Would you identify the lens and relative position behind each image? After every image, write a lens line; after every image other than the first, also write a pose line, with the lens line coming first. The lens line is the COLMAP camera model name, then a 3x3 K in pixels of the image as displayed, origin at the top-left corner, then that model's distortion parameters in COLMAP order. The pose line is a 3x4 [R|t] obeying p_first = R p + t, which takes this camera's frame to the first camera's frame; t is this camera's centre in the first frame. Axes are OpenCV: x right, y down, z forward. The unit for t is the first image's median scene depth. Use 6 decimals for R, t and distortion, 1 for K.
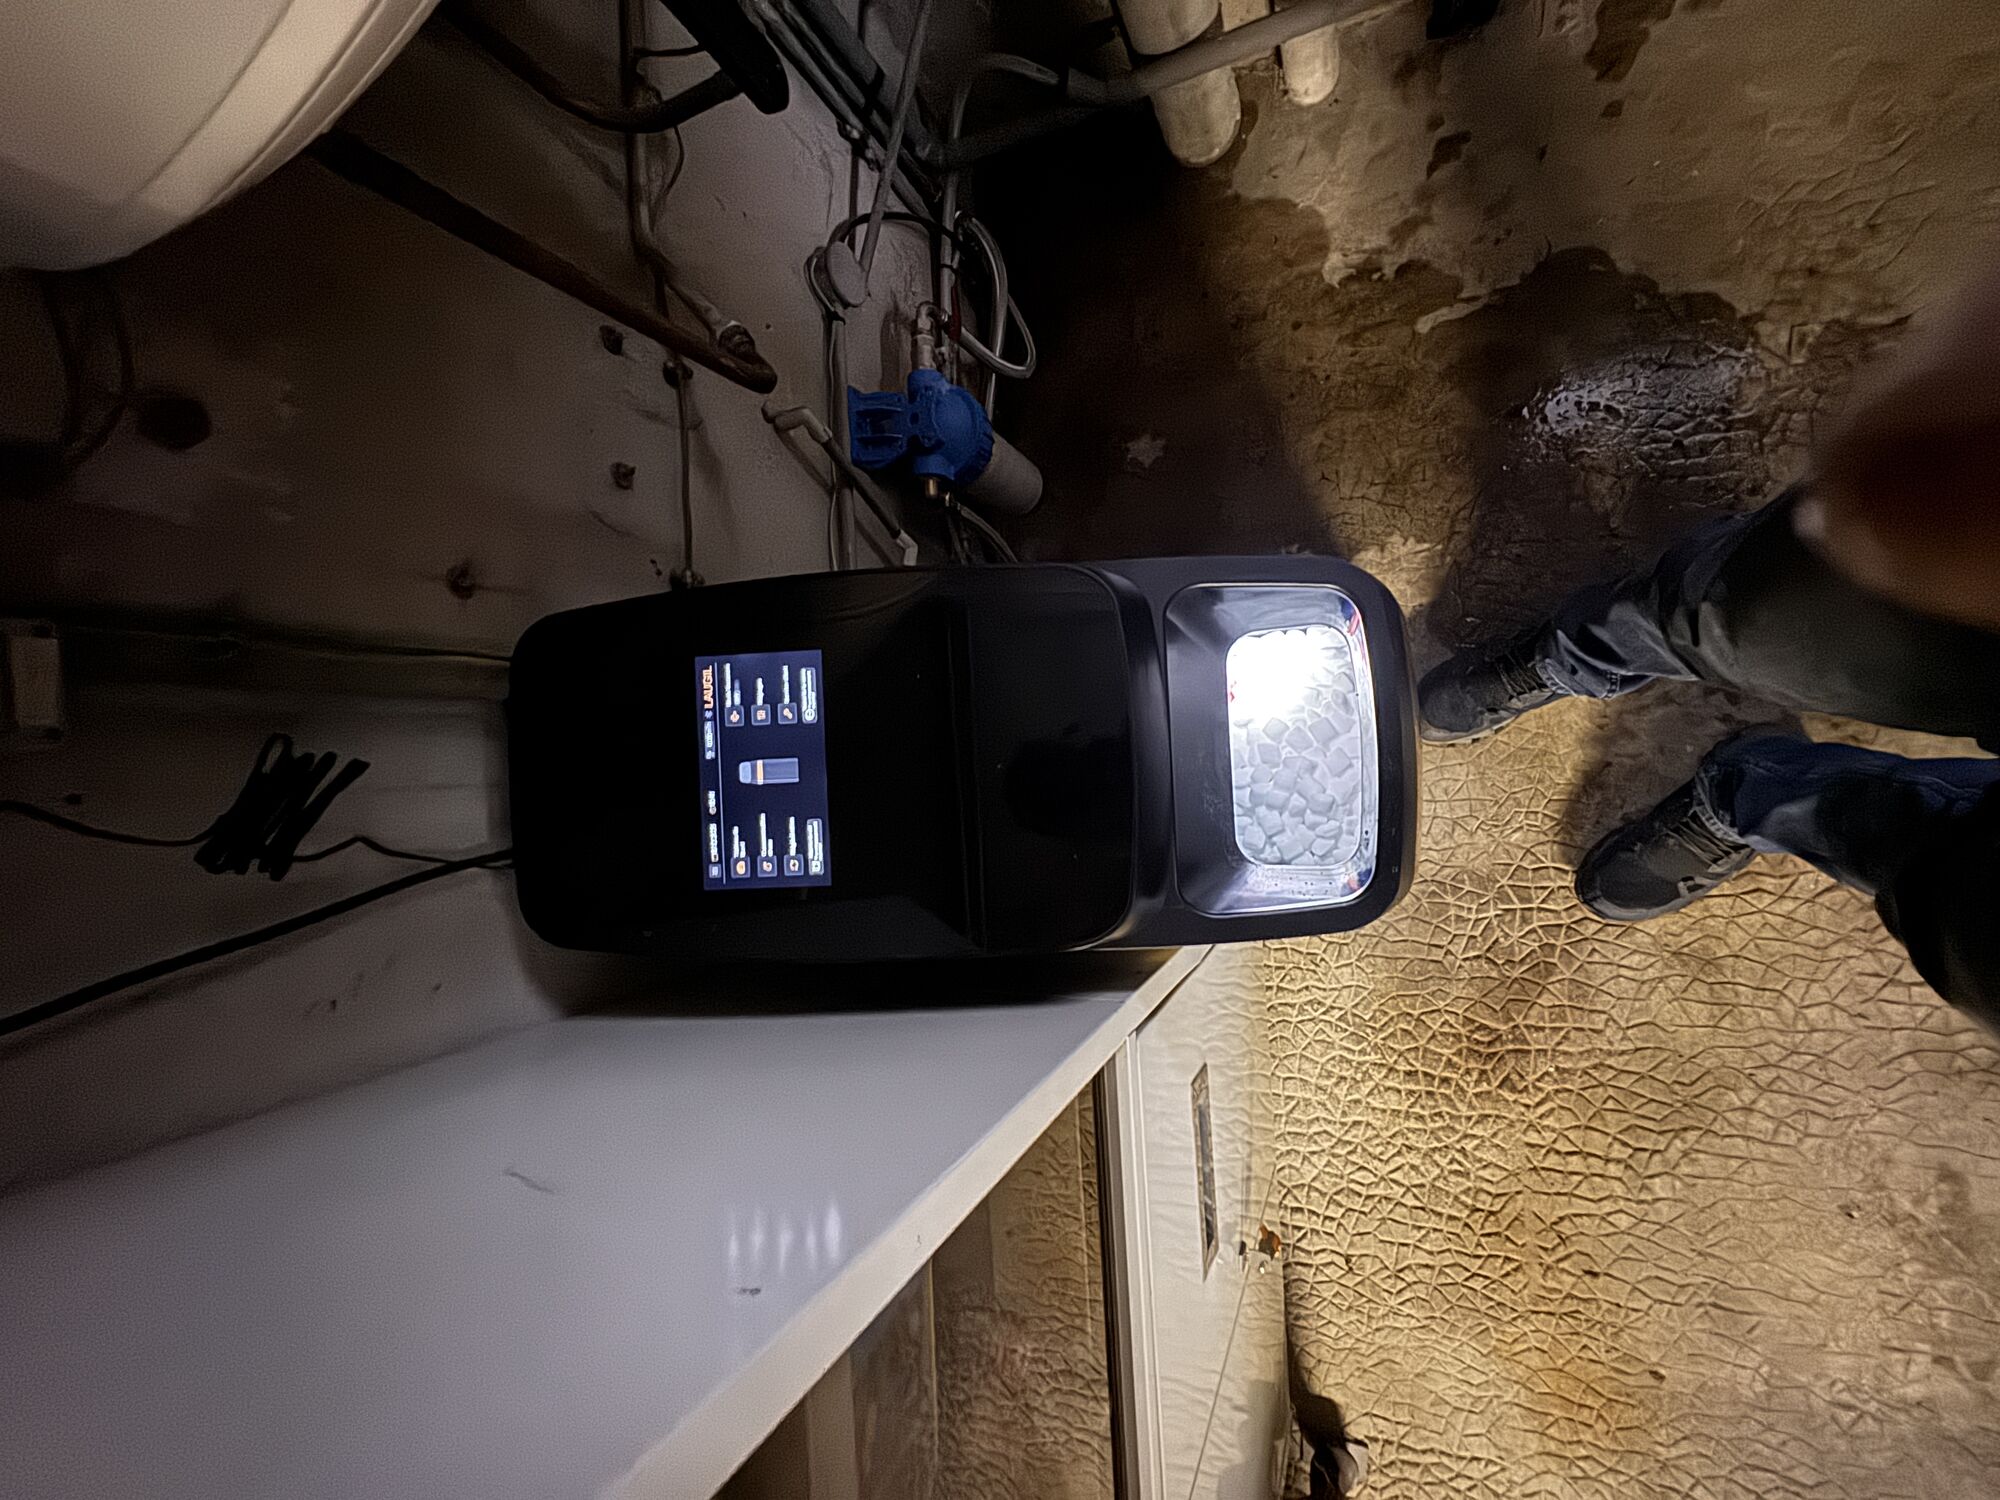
lens RADIAL K [[794.2, 0, 999.9], [0, 794.2, 755.3], [0, 0, 1]] dist [-0.001437, 0.000362]
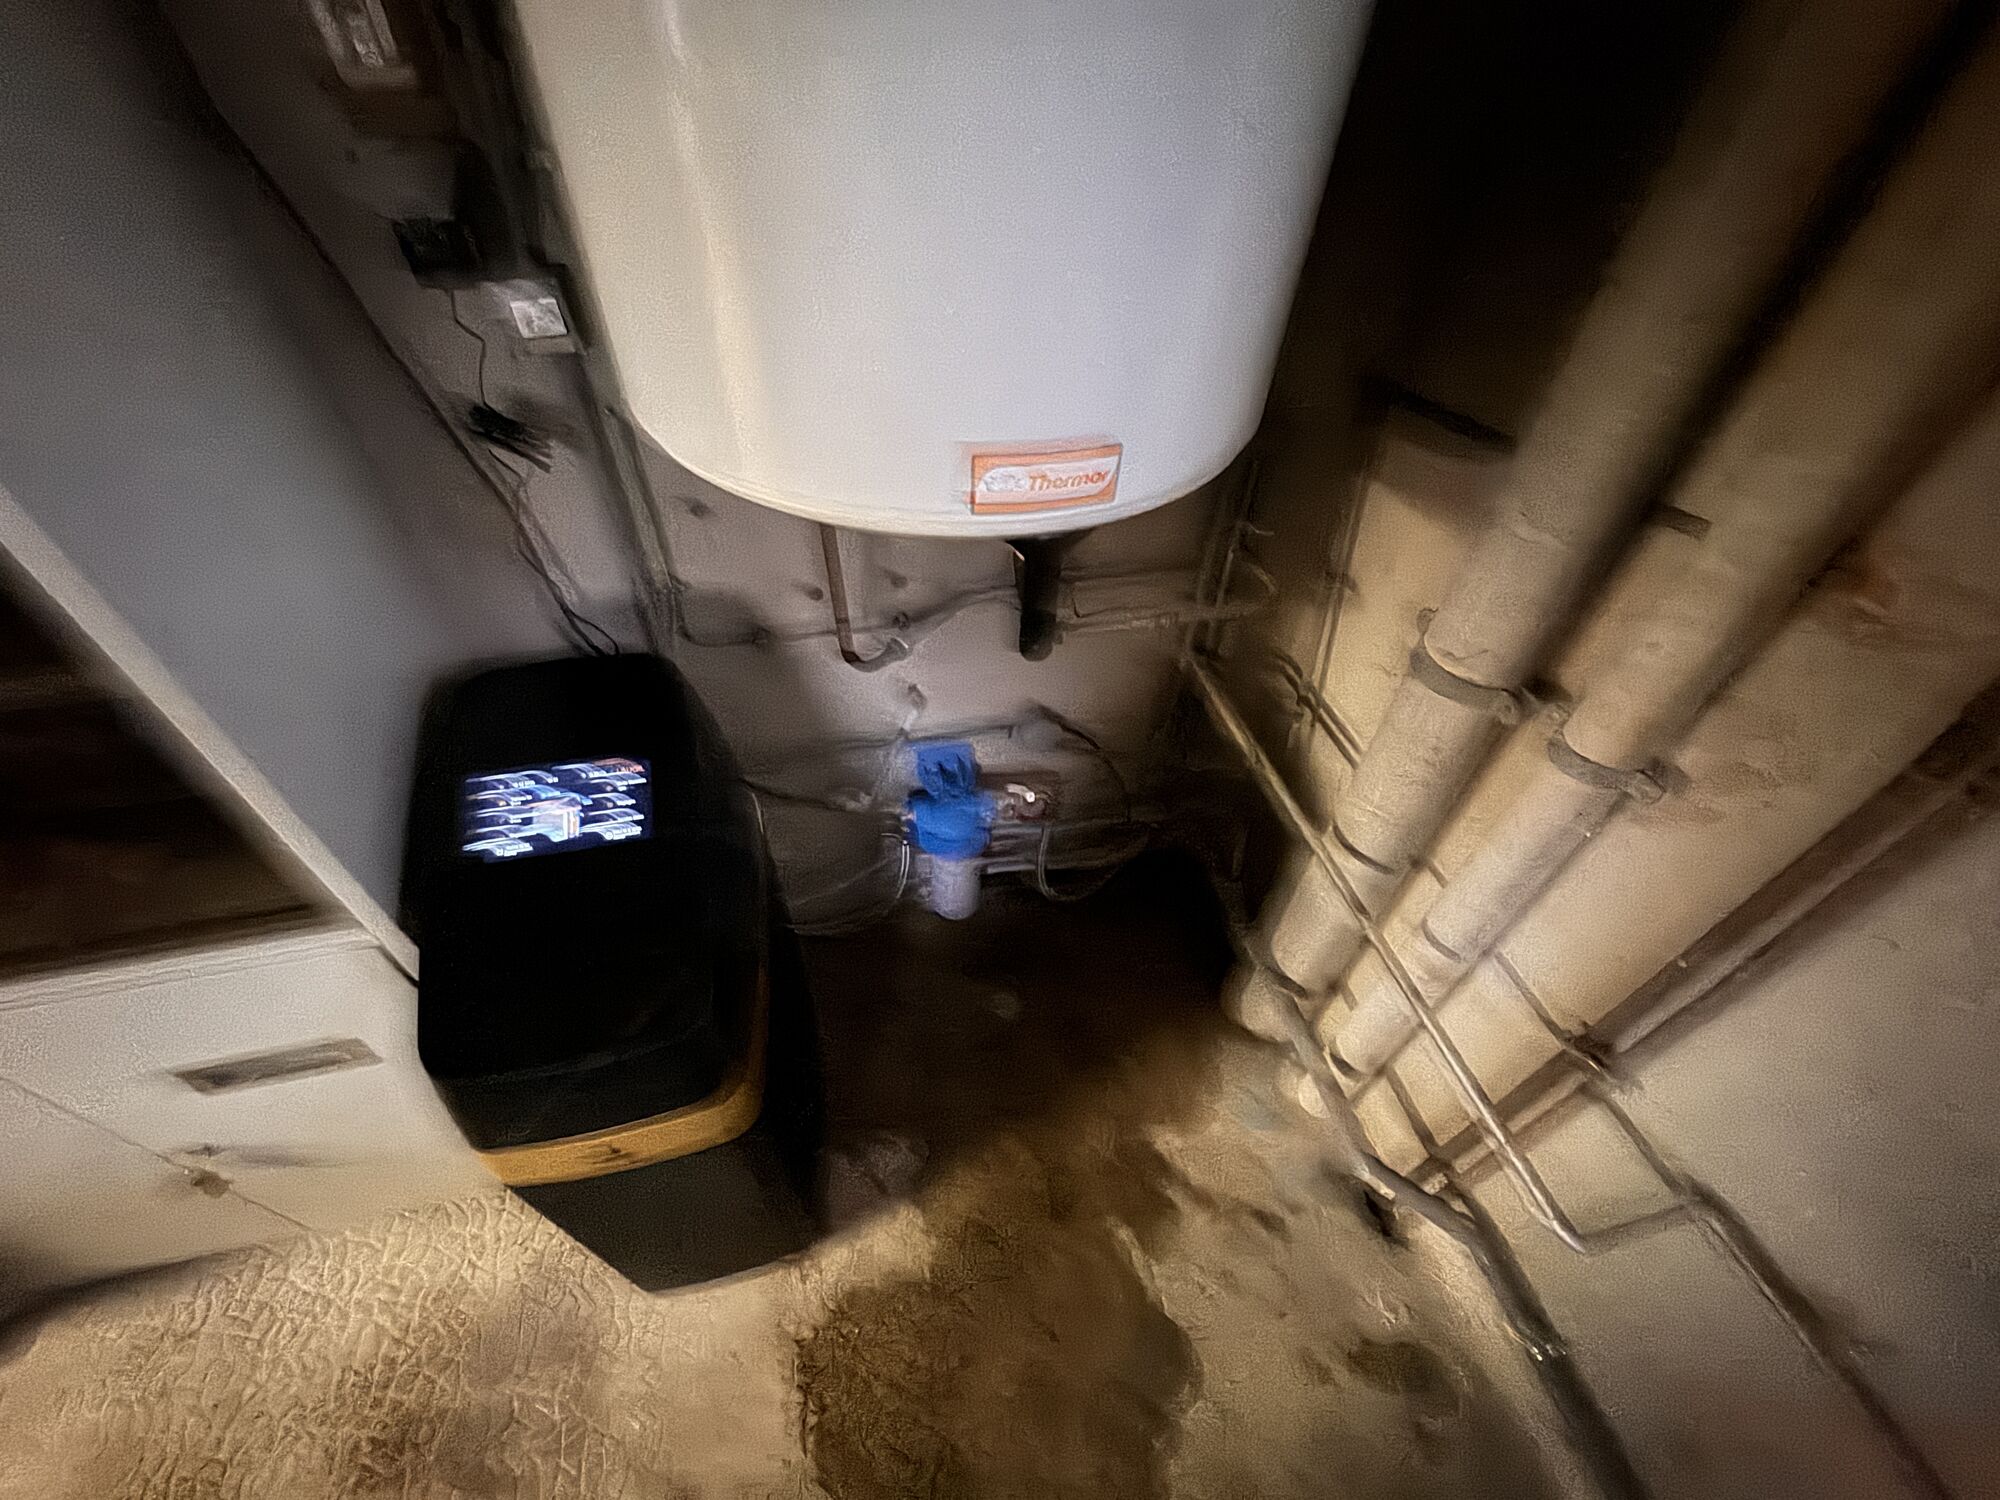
lens RADIAL K [[792.6, 0, 1000.0], [0, 792.6, 750.0], [0, 0, 1]] dist [0.002373, -0.000459]
pose [[0.149595, 0.932109, -0.329841, 0.260130], [-0.984272, 0.108682, -0.139273, -0.306922], [-0.093970, 0.345488, 0.933707, -0.274625]]
